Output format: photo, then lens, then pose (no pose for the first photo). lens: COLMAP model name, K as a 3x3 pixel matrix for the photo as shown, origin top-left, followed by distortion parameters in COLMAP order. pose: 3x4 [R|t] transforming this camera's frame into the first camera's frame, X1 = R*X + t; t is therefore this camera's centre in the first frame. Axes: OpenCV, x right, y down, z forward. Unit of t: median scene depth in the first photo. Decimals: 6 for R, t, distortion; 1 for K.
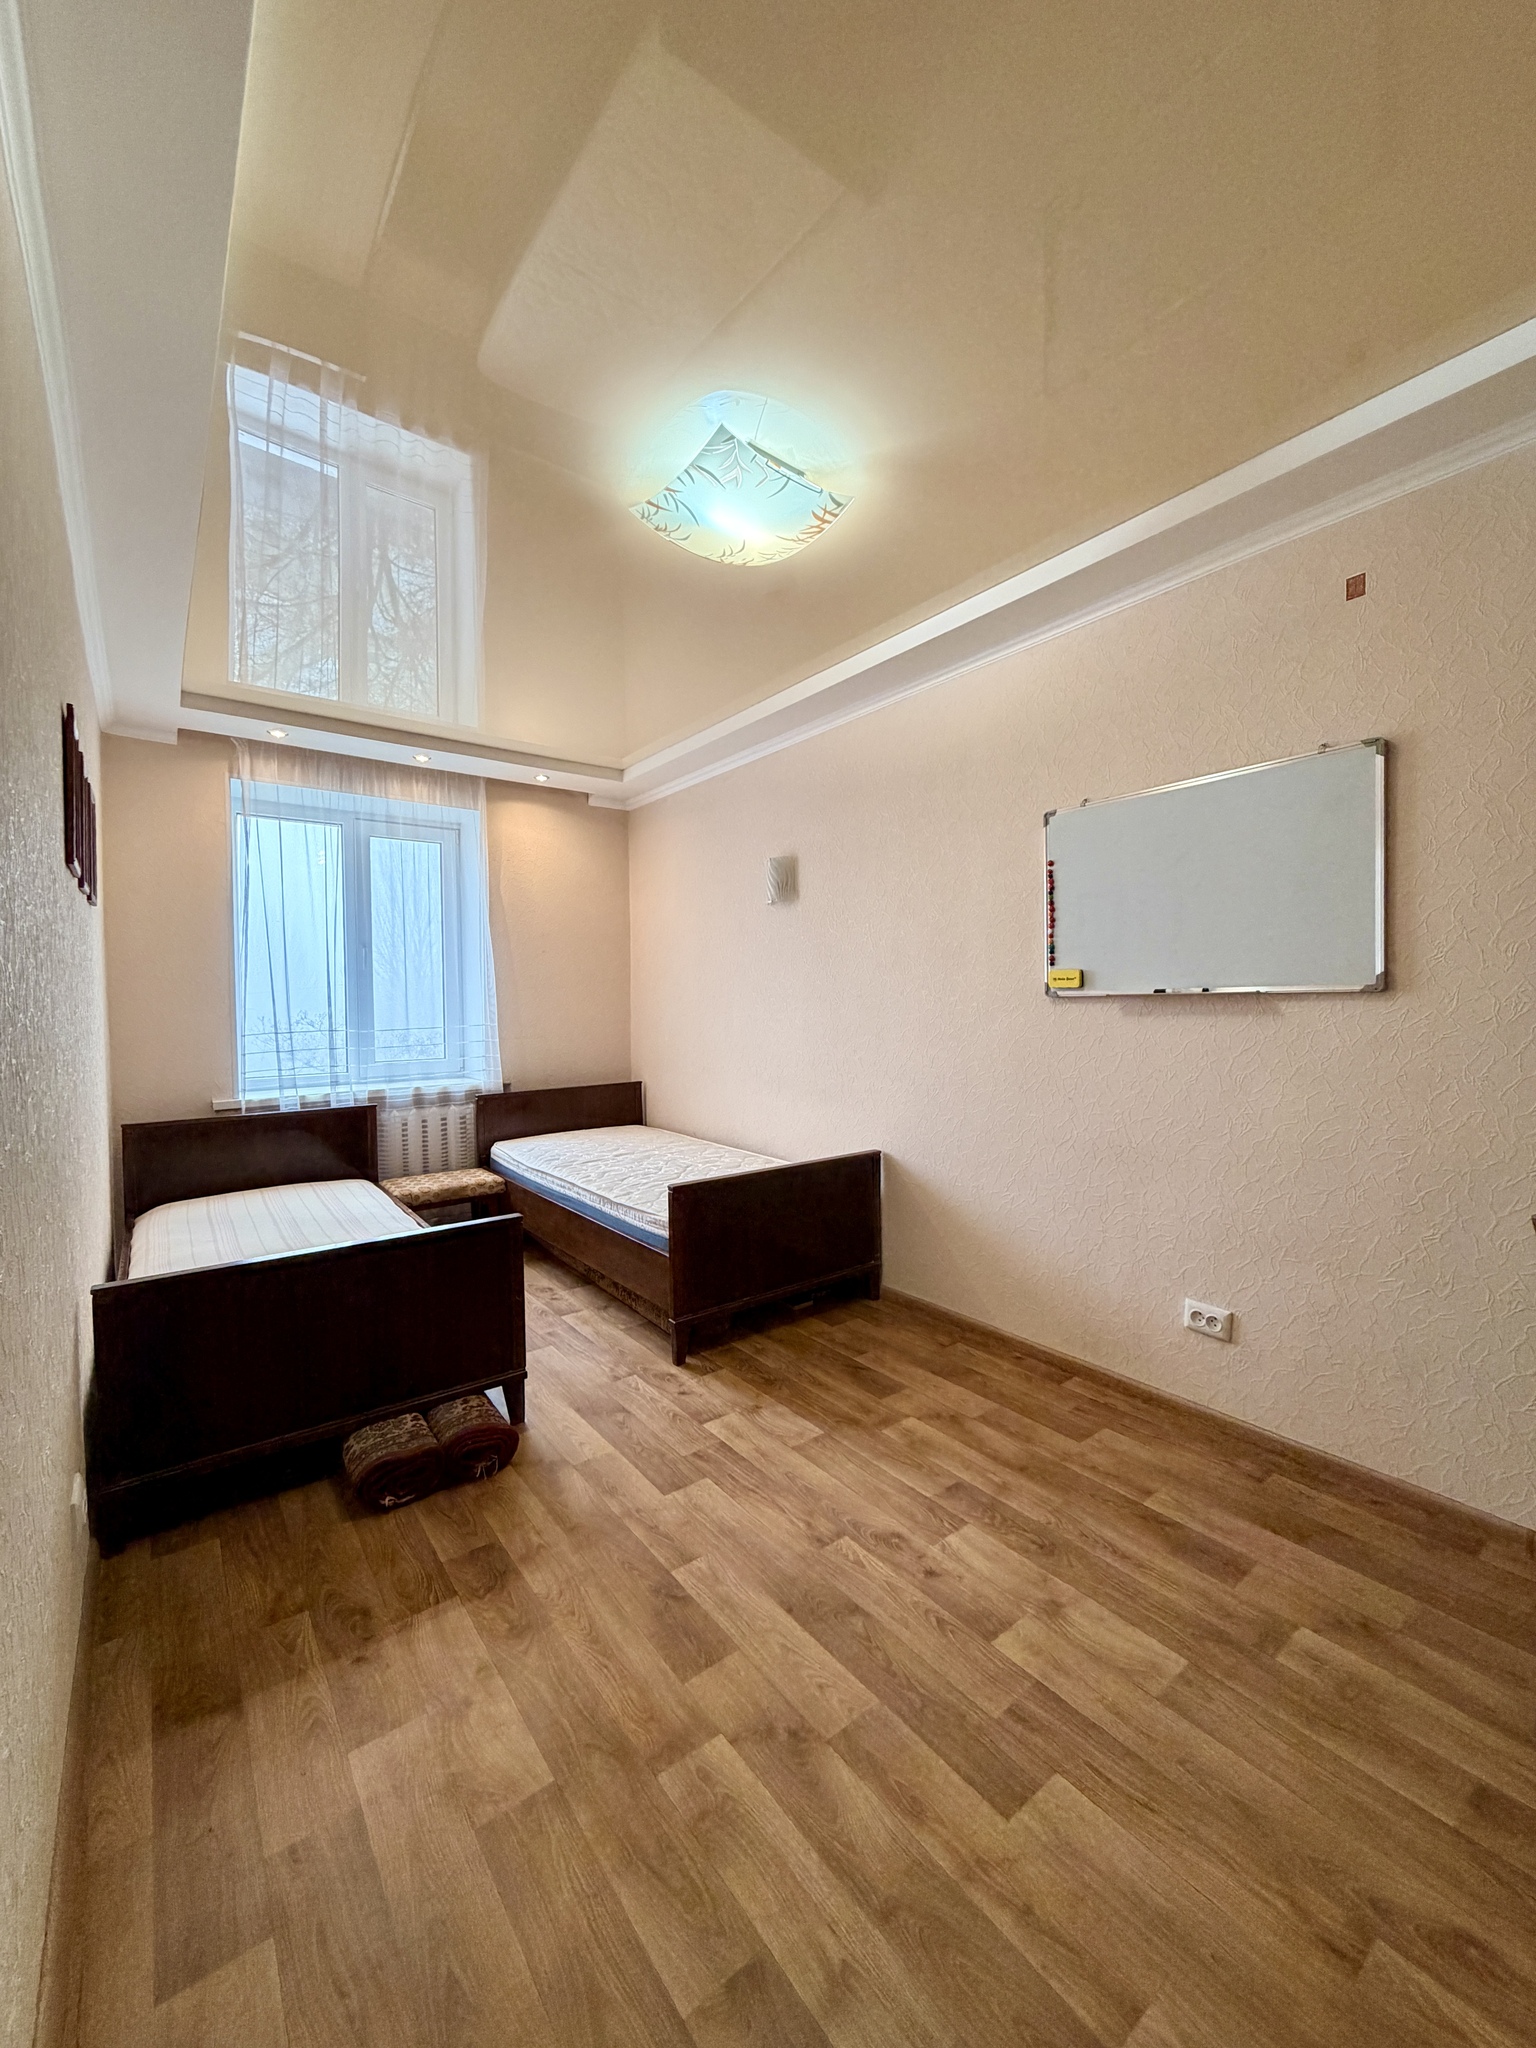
lens RADIAL K [[811.5, 0, 766.5], [0, 811.5, 1015.9], [0, 0, 1]] dist [0.000701, -0.000037]
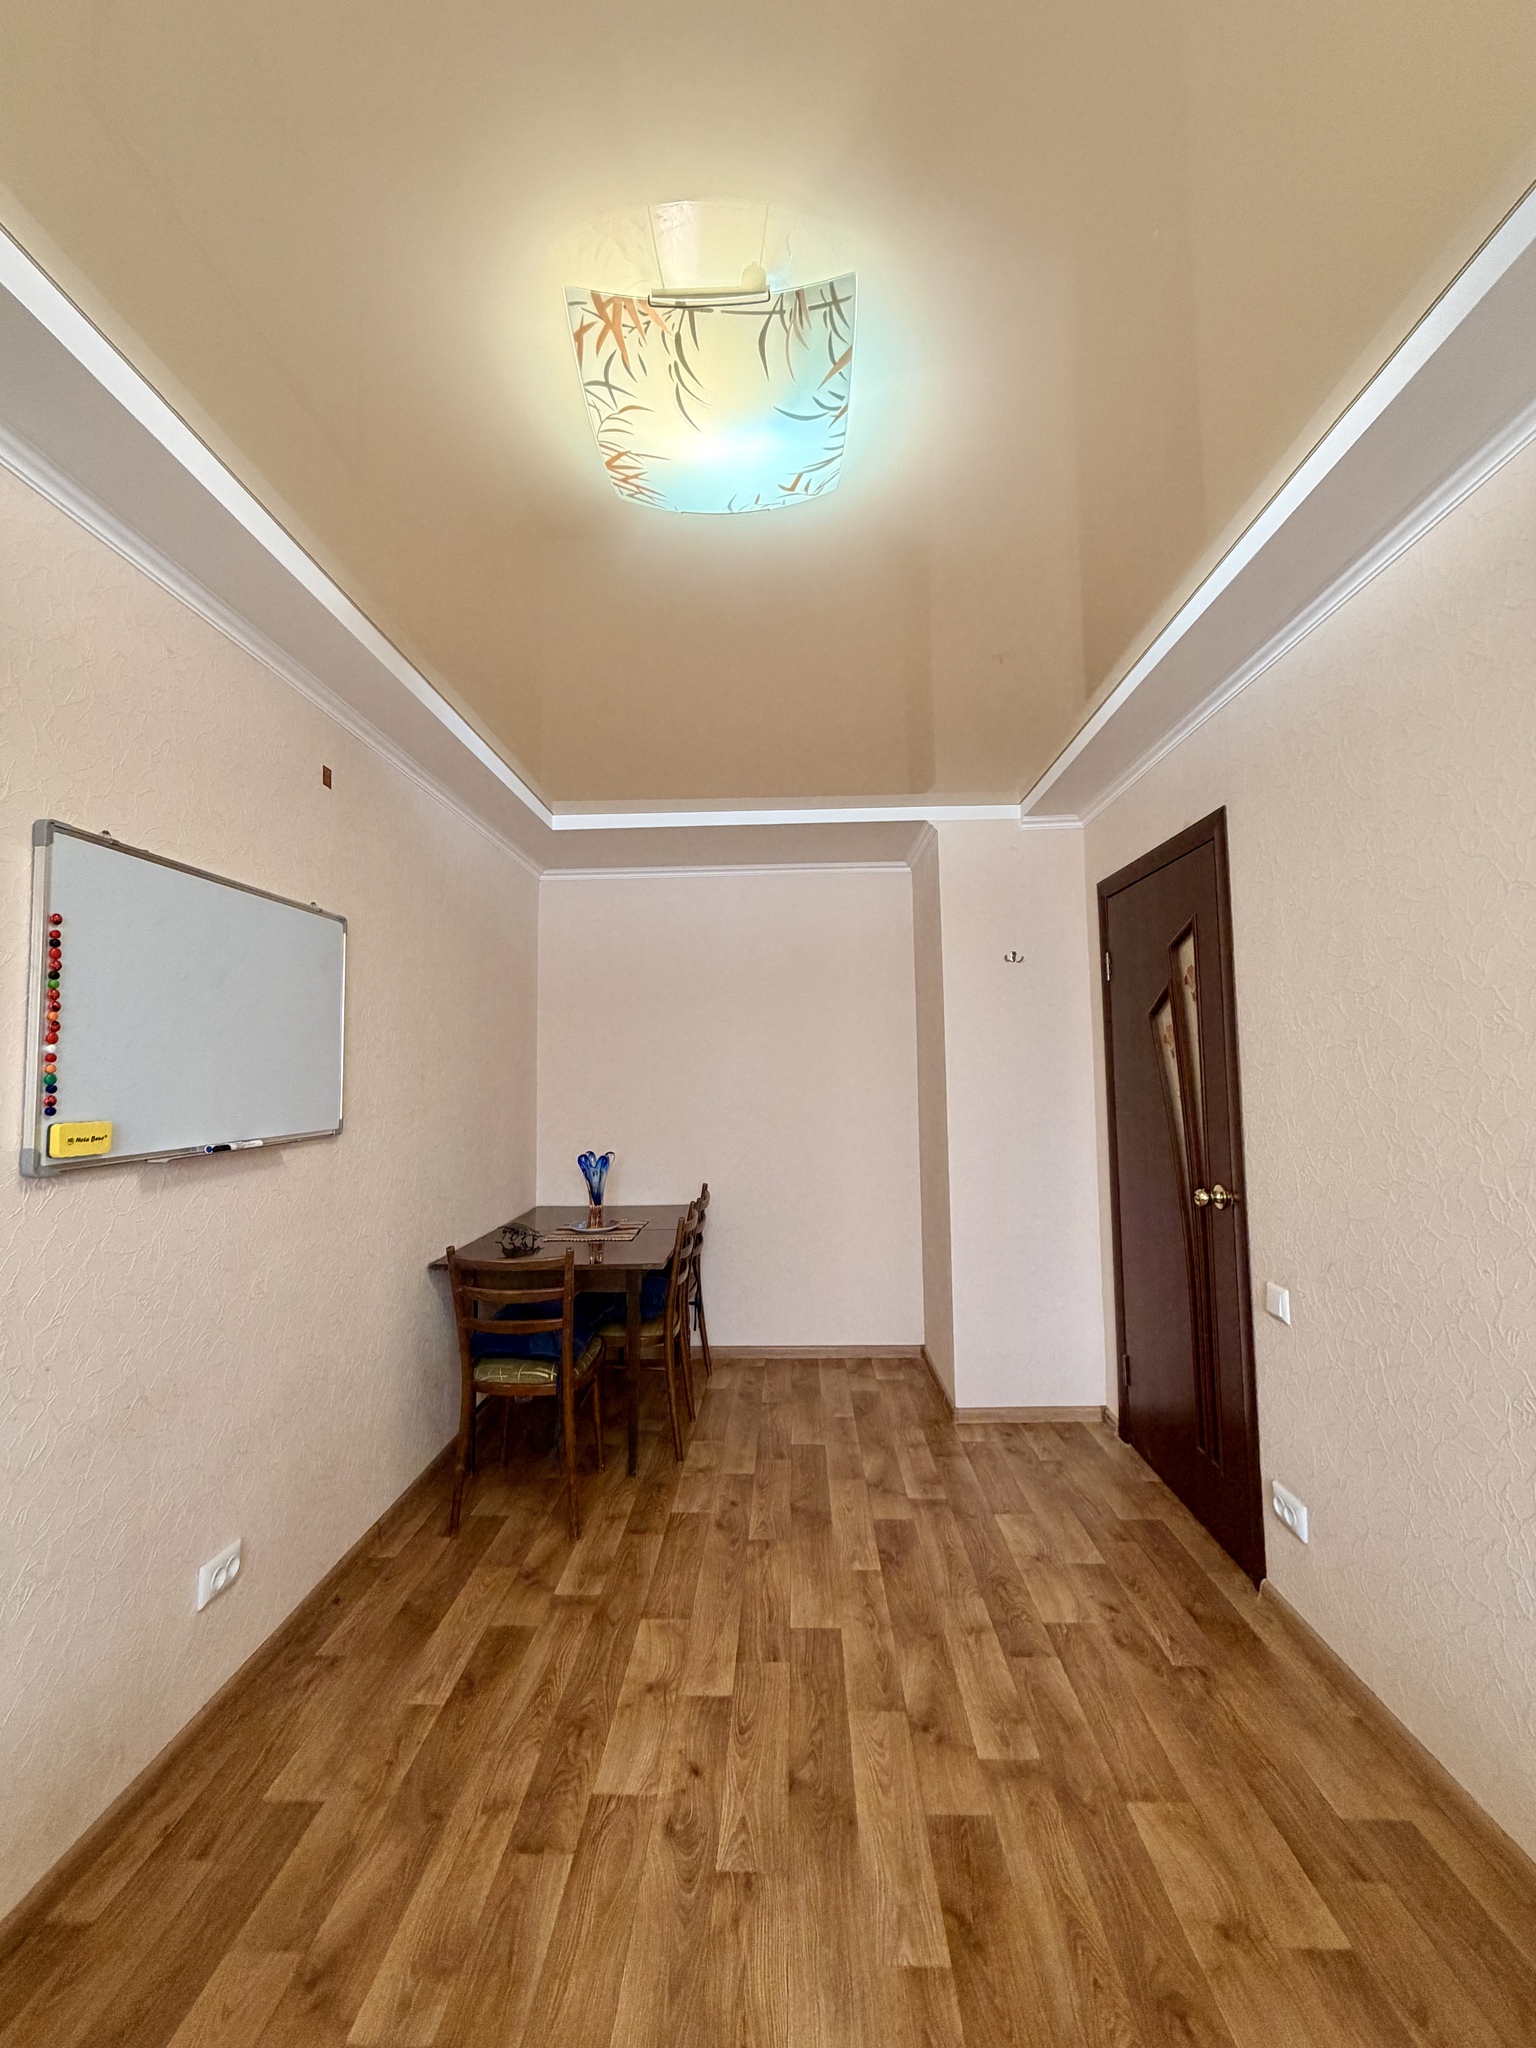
lens RADIAL K [[811.5, 0, 768.3], [0, 811.5, 1021.4], [0, 0, 1]] dist [0.000701, -0.000037]
pose [[-0.773468, 0.065384, 0.630454, -0.495519], [0.037815, 0.997654, -0.057074, -0.111721], [-0.632707, -0.020304, -0.774125, 1.656621]]
